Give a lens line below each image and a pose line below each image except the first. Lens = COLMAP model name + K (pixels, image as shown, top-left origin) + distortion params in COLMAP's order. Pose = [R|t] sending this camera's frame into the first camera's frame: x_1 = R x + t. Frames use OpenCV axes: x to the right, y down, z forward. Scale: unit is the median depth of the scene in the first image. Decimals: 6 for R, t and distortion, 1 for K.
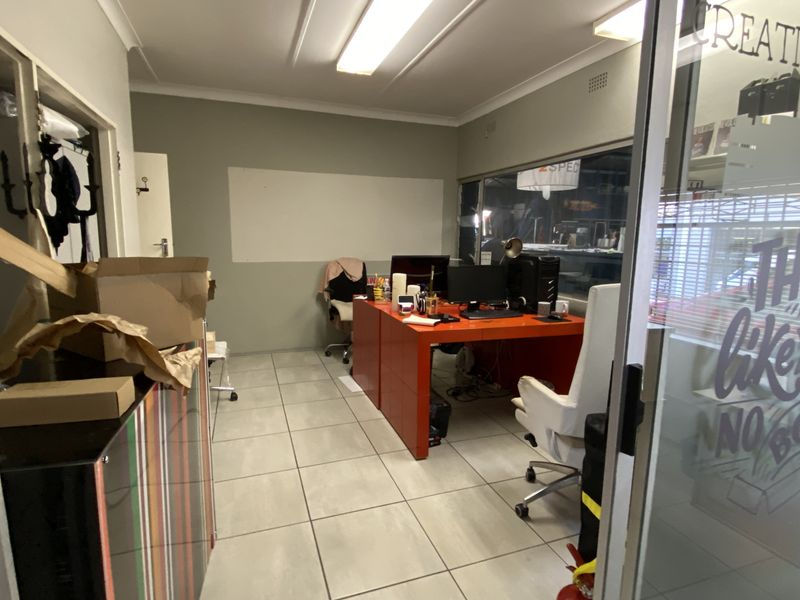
lens RADIAL K [[432.1, 0, 396.7], [0, 432.1, 301.7], [0, 0, 1]] dist [0.058247, -0.056267]
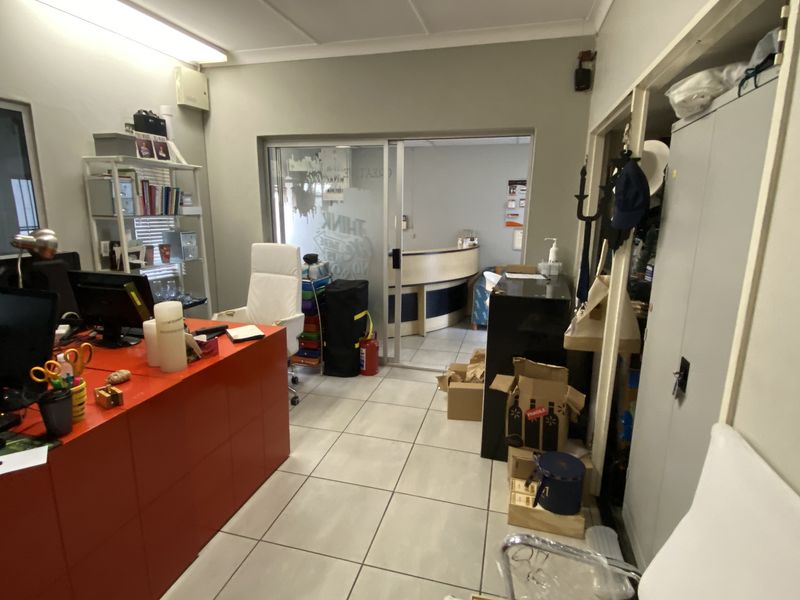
lens RADIAL K [[432.1, 0, 396.7], [0, 432.1, 301.7], [0, 0, 1]] dist [0.058247, -0.056267]
pose [[-0.819273, -0.138598, 0.556401, -0.638675], [0.082167, 0.931957, 0.353135, -0.283141], [-0.567486, 0.335031, -0.752139, 1.450783]]
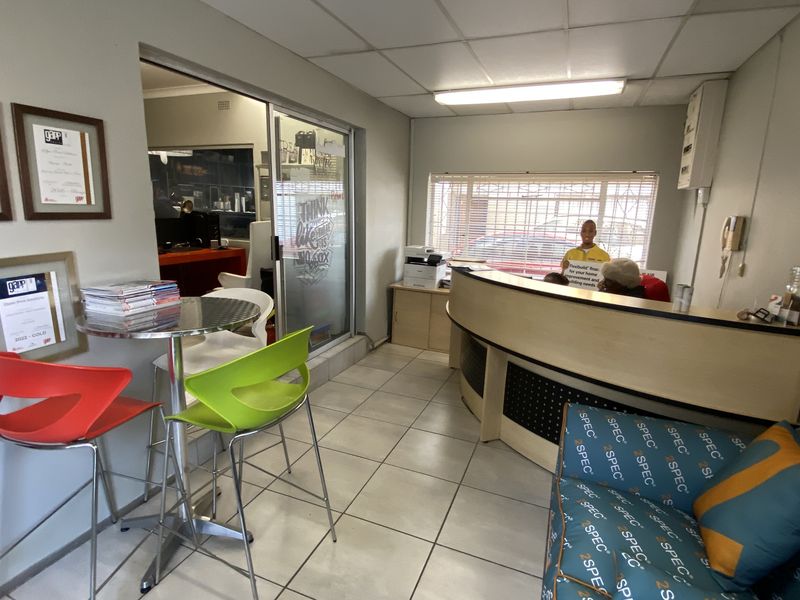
lens RADIAL K [[432.1, 0, 396.7], [0, 432.1, 301.7], [0, 0, 1]] dist [0.058247, -0.056267]
pose [[0.671302, -0.157389, 0.724280, -0.504972], [0.097628, 0.987456, 0.124091, 0.110547], [-0.734726, -0.012593, 0.678247, -0.744592]]
